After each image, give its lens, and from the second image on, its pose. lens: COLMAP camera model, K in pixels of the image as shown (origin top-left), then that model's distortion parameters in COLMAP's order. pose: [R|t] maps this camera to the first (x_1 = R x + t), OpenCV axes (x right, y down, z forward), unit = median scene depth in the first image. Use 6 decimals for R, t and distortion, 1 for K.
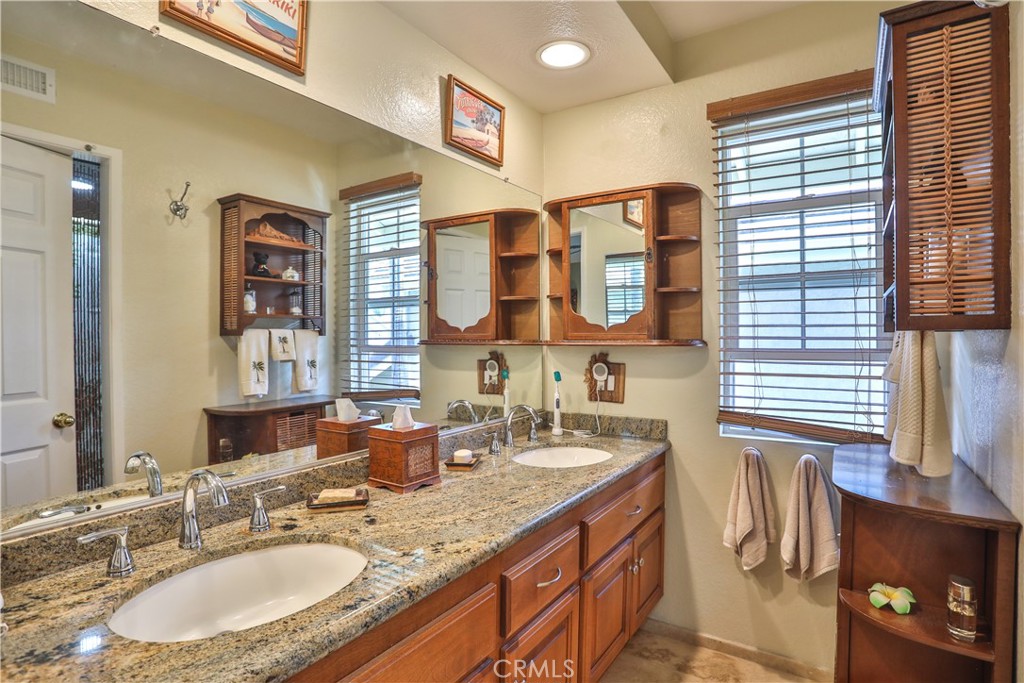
lens RADIAL K [[538.2, 0, 509.9], [0, 538.2, 342.1], [0, 0, 1]] dist [-0.074683, 0.029043]
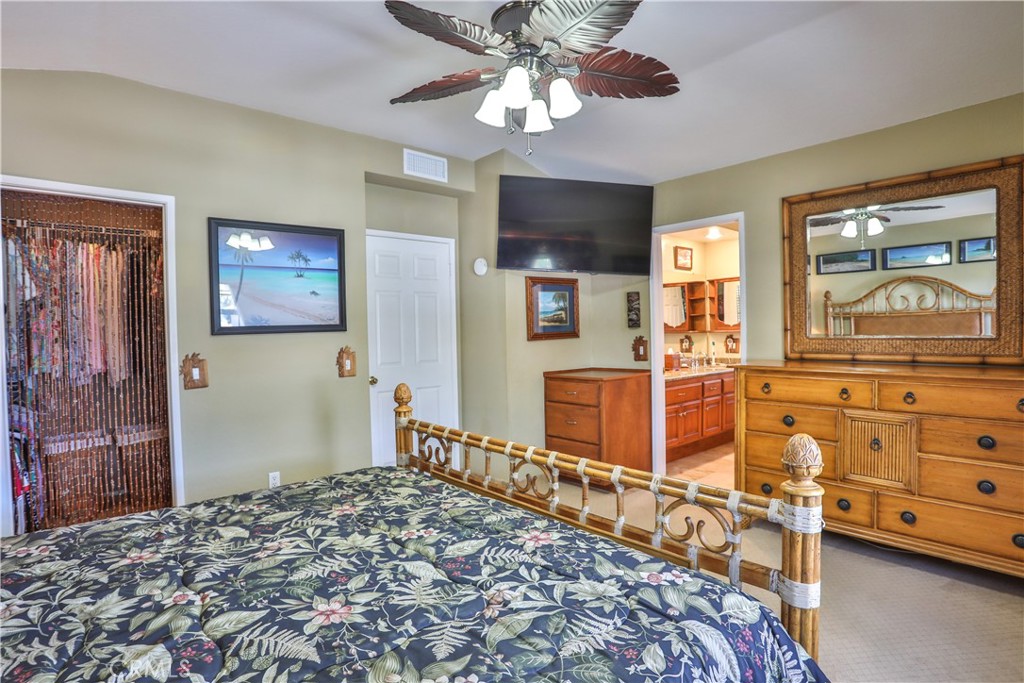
lens RADIAL K [[538.2, 0, 514.5], [0, 538.2, 340.6], [0, 0, 1]] dist [-0.074683, 0.029043]
pose [[0.968384, -0.014909, -0.249017, -0.202941], [0.016370, 0.999859, 0.003797, 0.019435], [0.248925, -0.007753, 0.968492, -1.759335]]
